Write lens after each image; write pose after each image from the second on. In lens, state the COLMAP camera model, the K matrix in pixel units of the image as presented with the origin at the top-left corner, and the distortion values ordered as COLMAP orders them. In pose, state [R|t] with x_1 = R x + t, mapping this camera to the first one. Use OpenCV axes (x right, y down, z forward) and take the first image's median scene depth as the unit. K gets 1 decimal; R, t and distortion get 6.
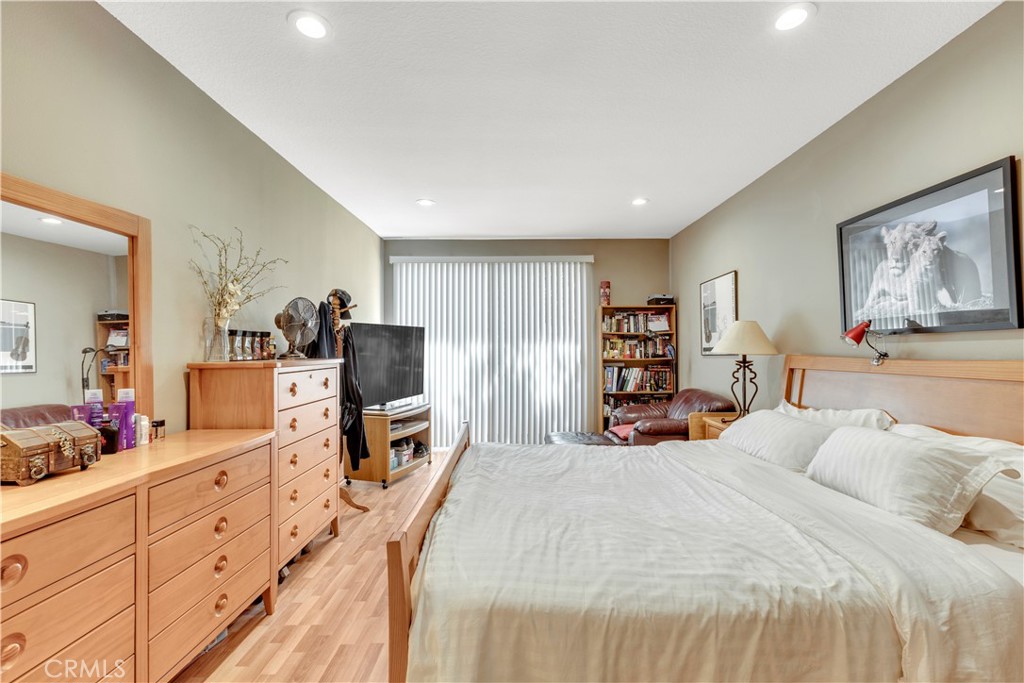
lens RADIAL K [[469.9, 0, 514.0], [0, 469.9, 342.8], [0, 0, 1]] dist [-0.000269, 0.000422]
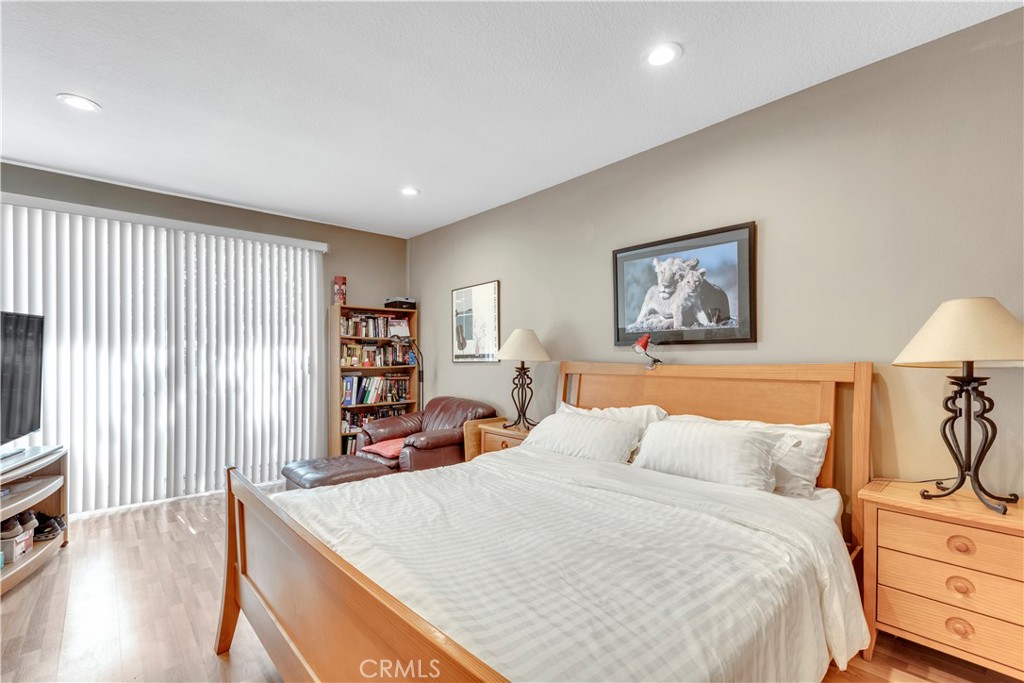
lens RADIAL K [[469.9, 0, 533.0], [0, 469.9, 359.3], [0, 0, 1]] dist [-0.000269, 0.000422]
pose [[0.726802, -0.000427, 0.686847, -0.186222], [-0.012609, 0.999823, 0.013964, 0.004392], [-0.686732, -0.018809, 0.726668, 0.190922]]
